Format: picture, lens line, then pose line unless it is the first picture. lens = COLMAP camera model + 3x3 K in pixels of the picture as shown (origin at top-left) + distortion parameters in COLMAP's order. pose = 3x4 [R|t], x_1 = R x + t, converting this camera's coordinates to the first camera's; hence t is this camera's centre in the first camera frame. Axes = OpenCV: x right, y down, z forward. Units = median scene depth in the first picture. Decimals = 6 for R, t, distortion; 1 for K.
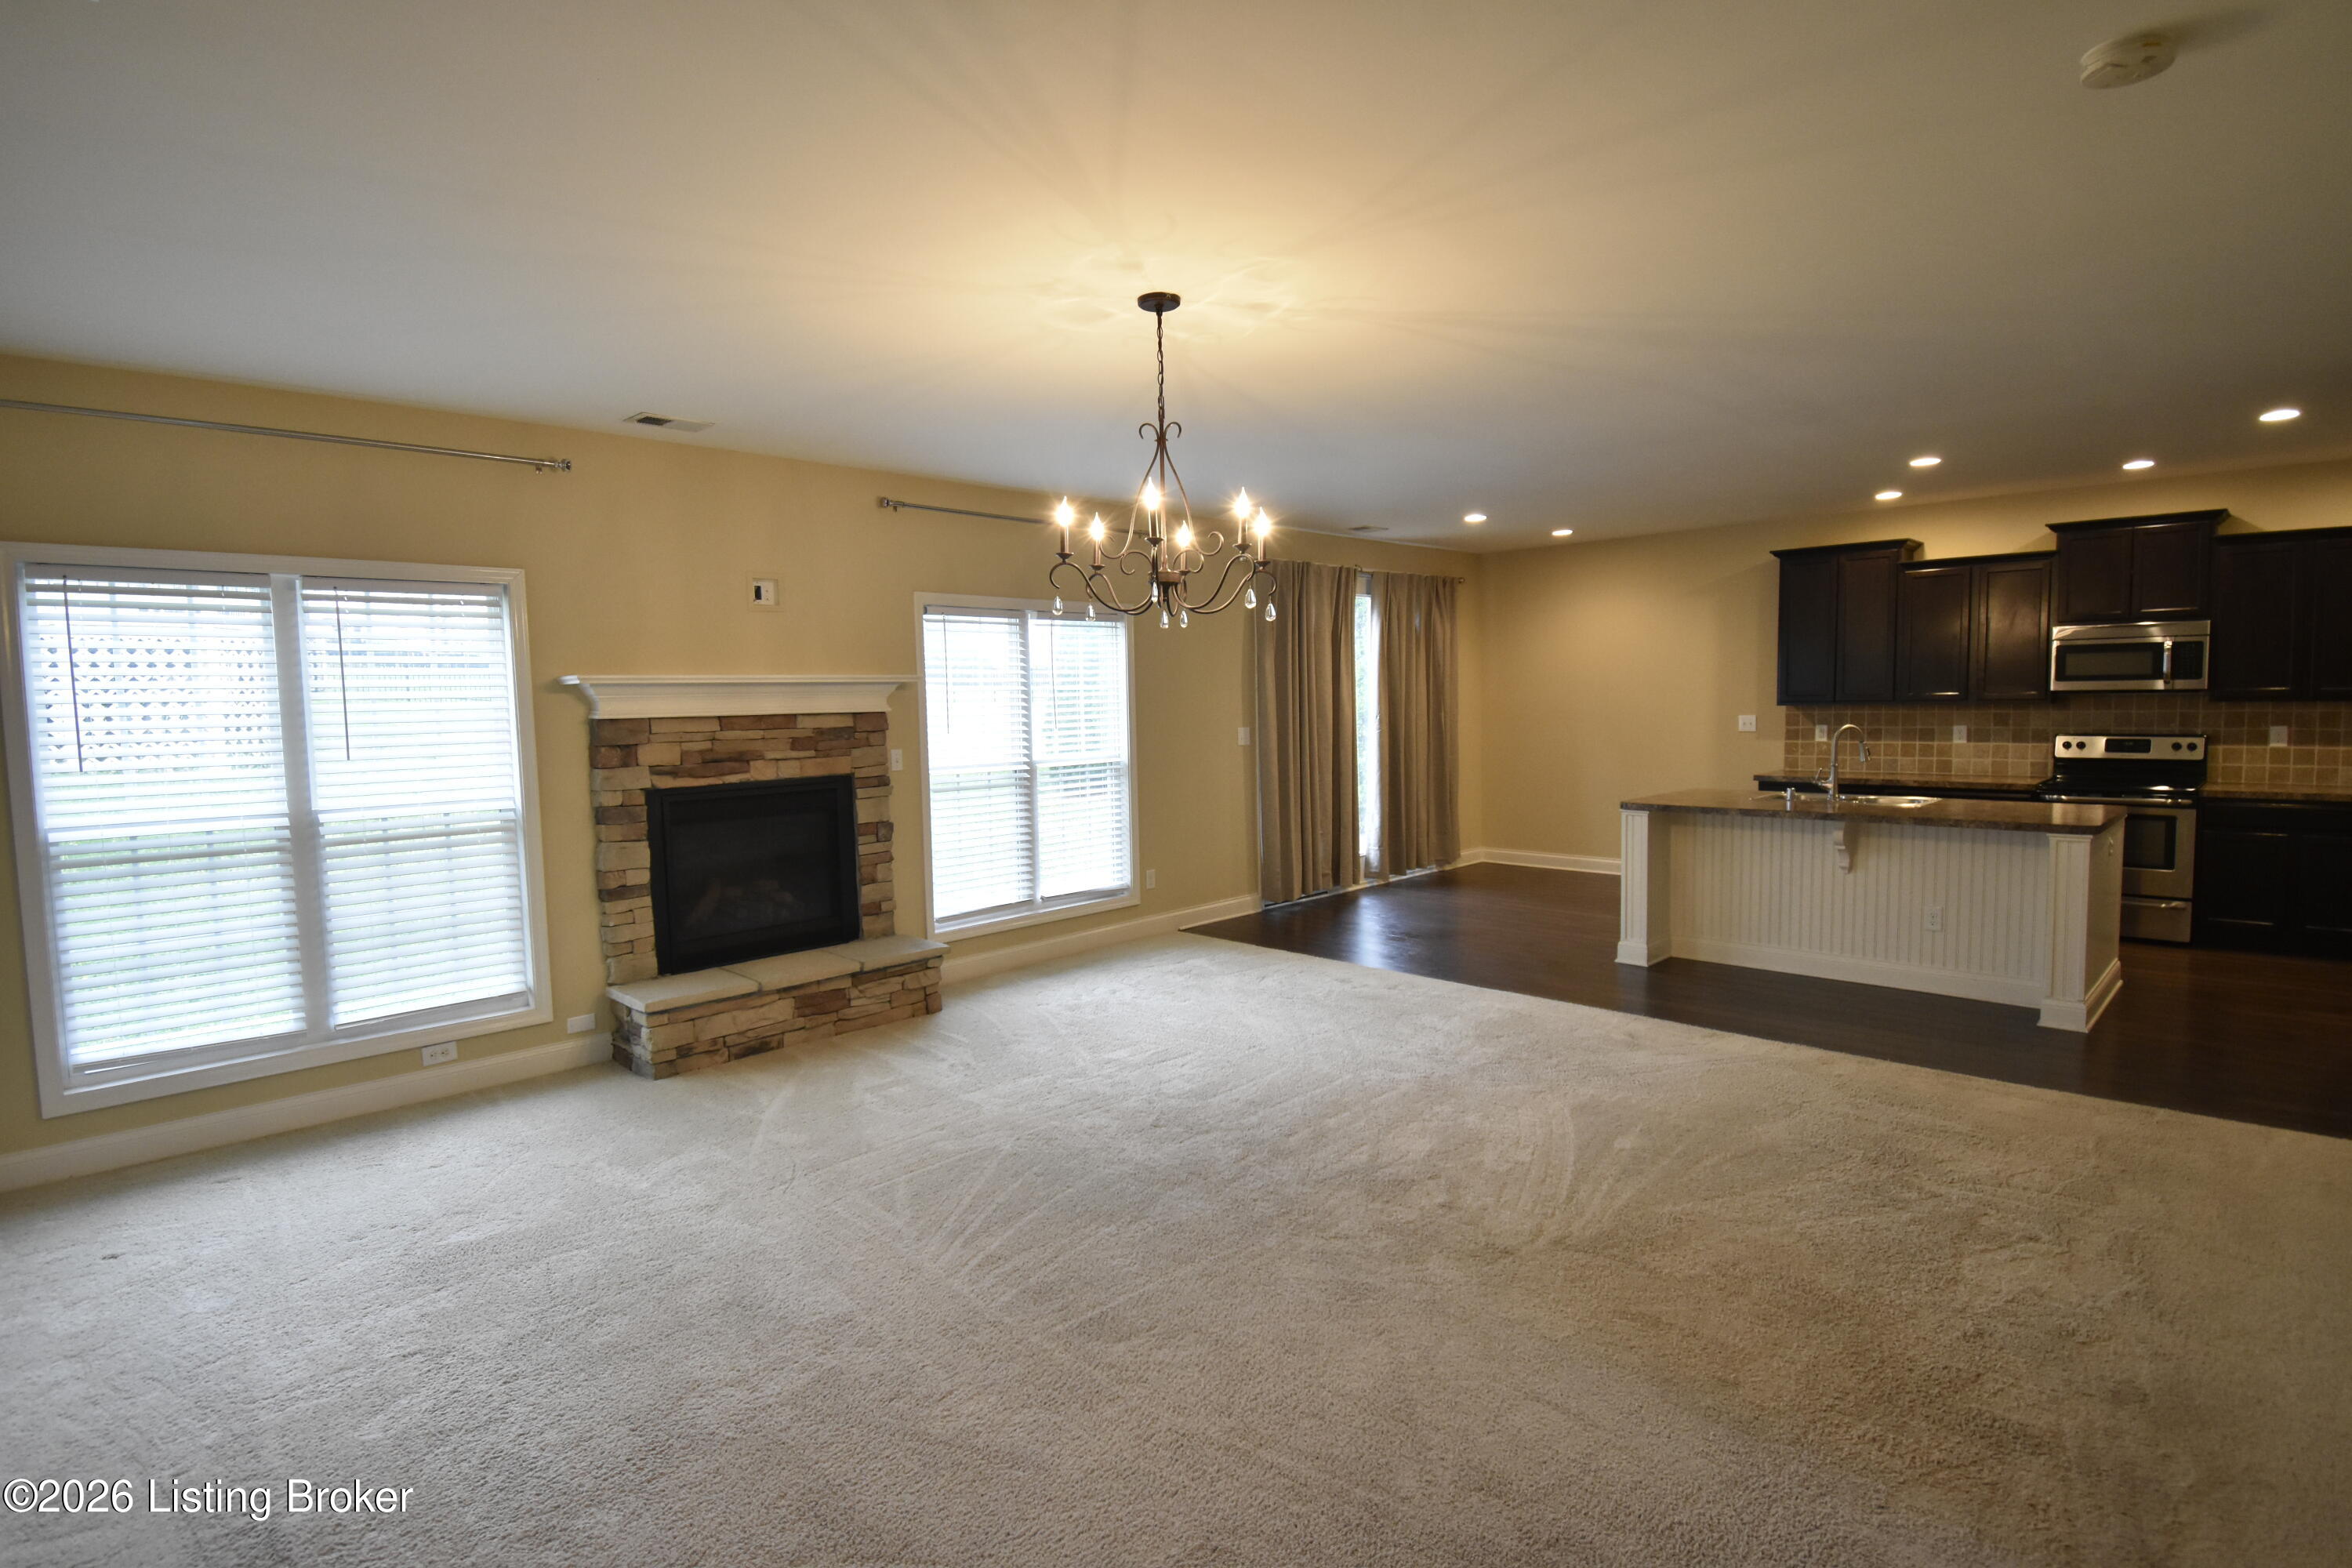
lens RADIAL K [[1155.1, 0, 1175.7], [0, 1155.1, 786.4], [0, 0, 1]] dist [0.018409, -0.028228]
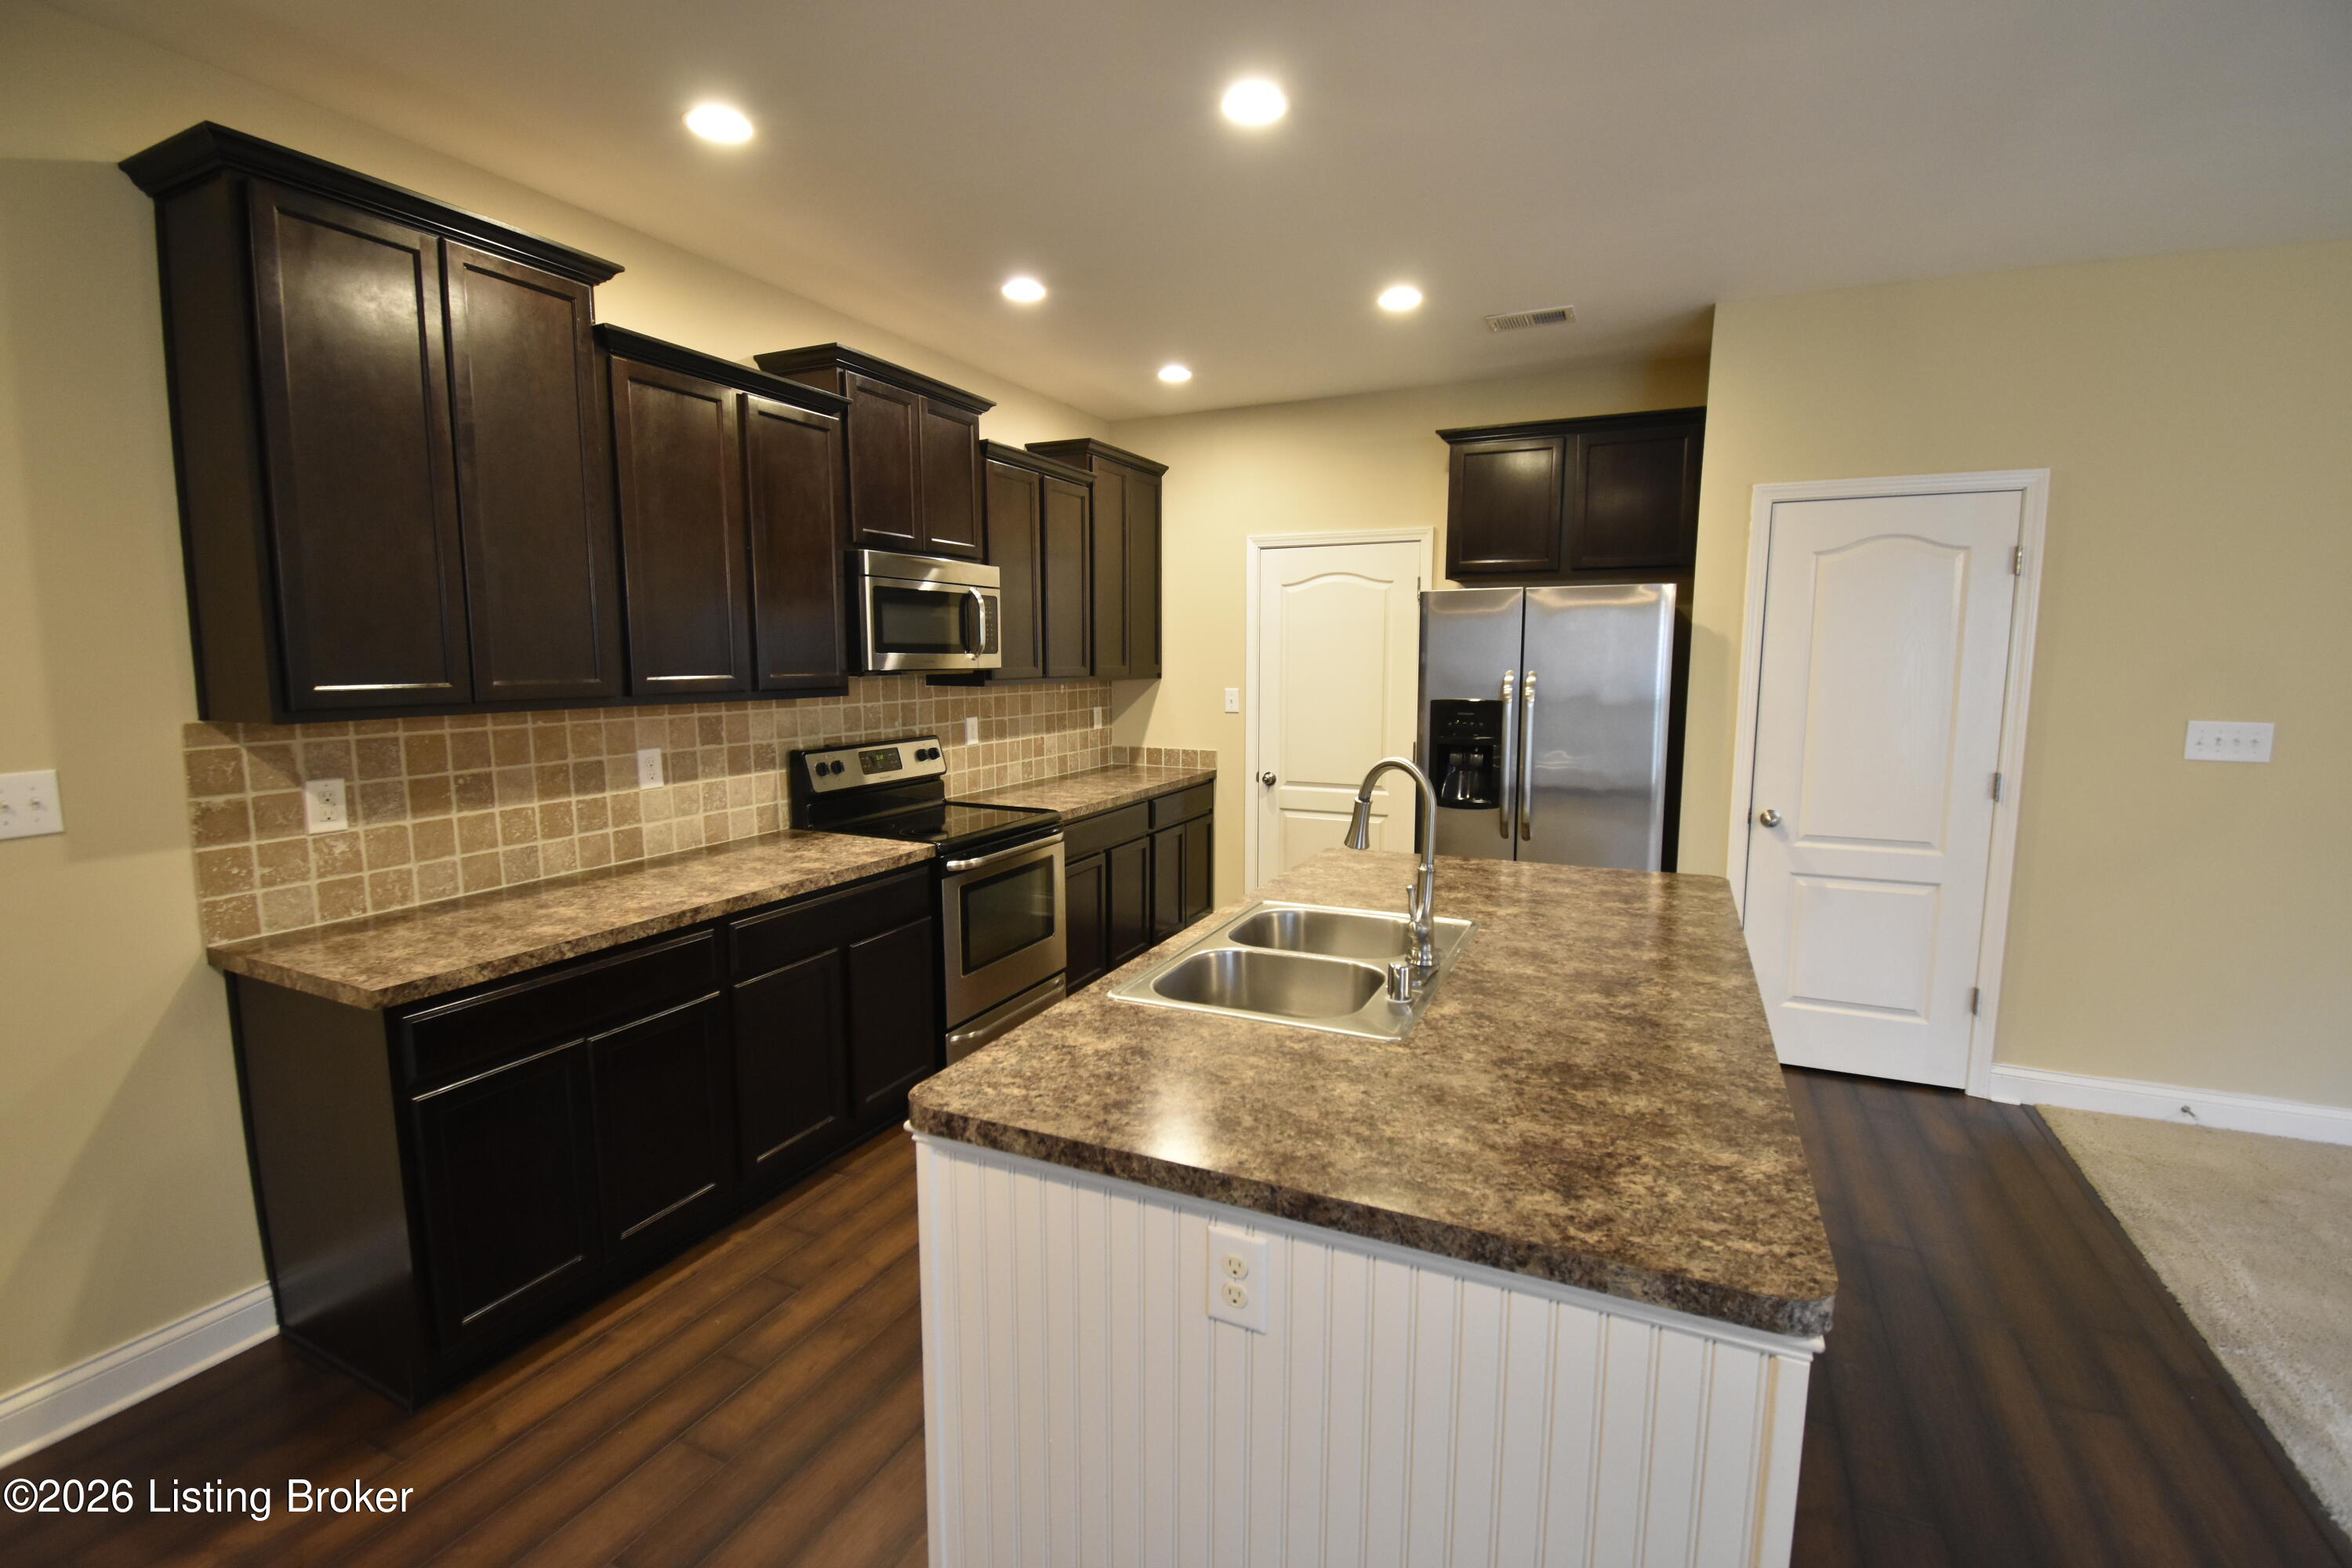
lens RADIAL K [[1037.0, 0, 1176.8], [0, 1037.0, 784.8], [0, 0, 1]] dist [0.022505, -0.029275]
pose [[-0.337404, -0.098537, 0.936188, 0.332701], [0.080947, 0.987786, 0.133142, -0.108693], [-0.937873, 0.120704, -0.325307, 1.349413]]
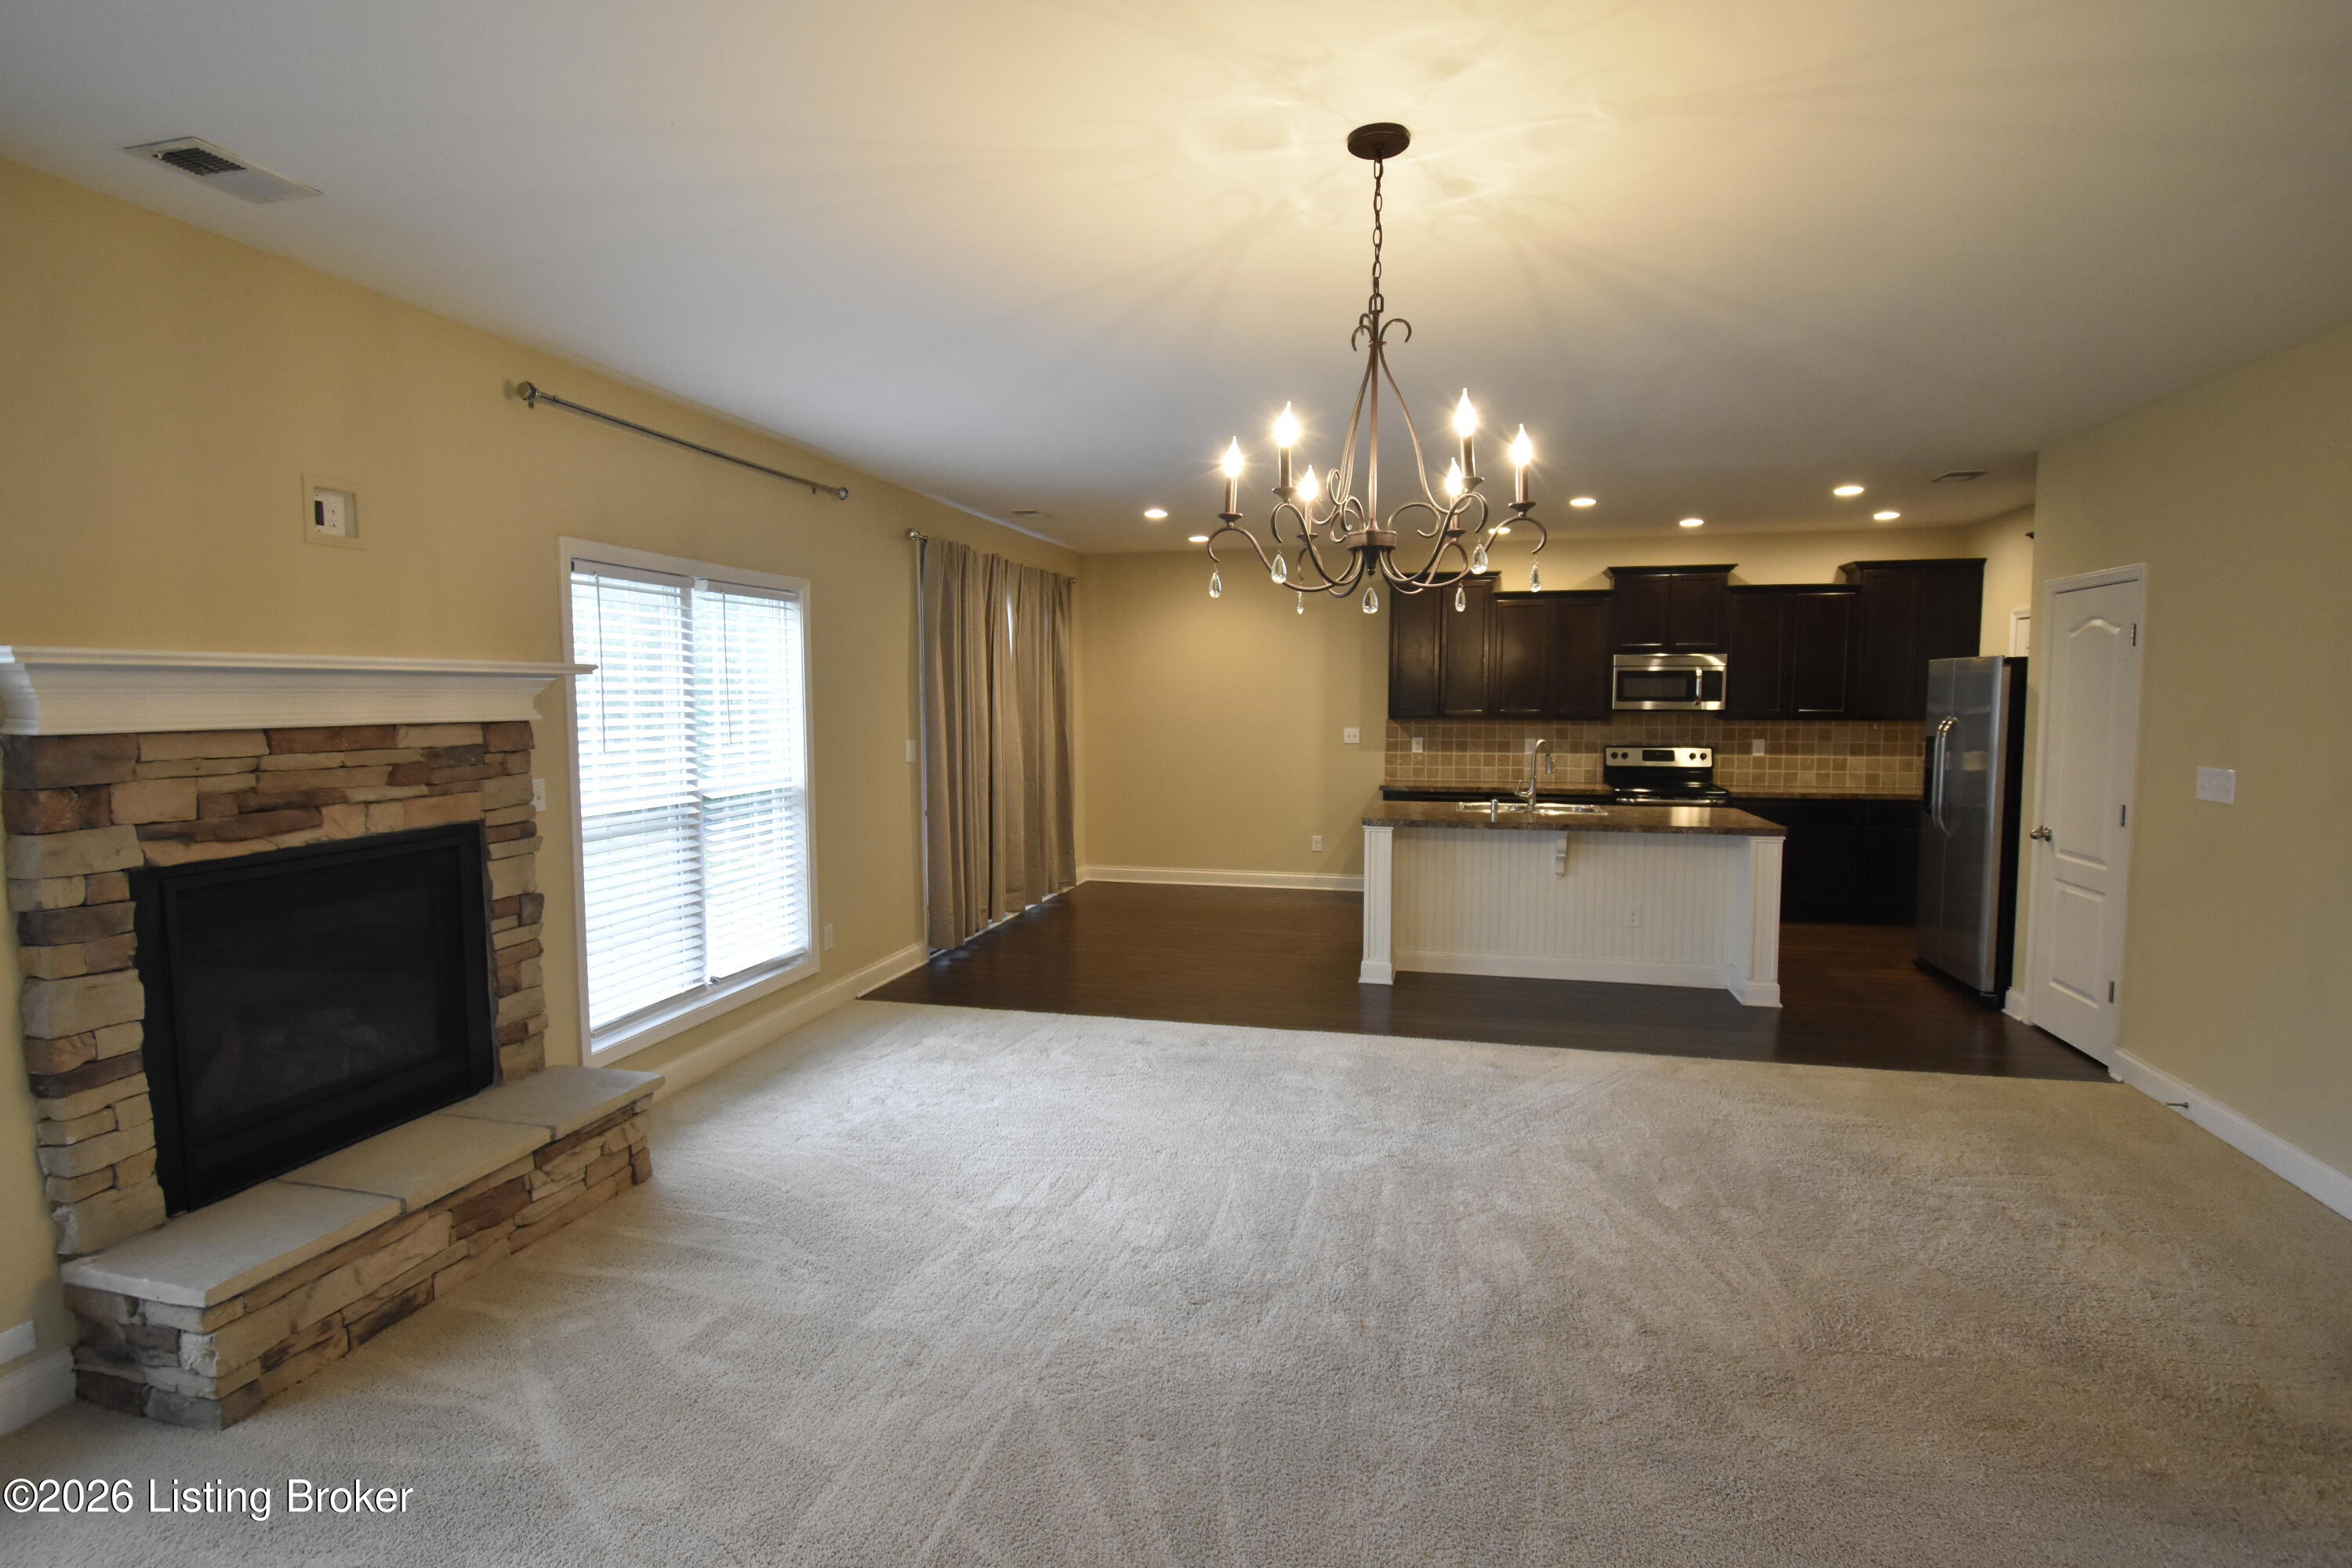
lens RADIAL K [[1155.1, 0, 1175.7], [0, 1155.1, 786.4], [0, 0, 1]] dist [0.018409, -0.028228]
pose [[0.855098, -0.021528, 0.518020, -0.303811], [0.023758, 0.999715, 0.002329, -0.023368], [-0.517923, 0.010315, 0.855365, 0.296982]]
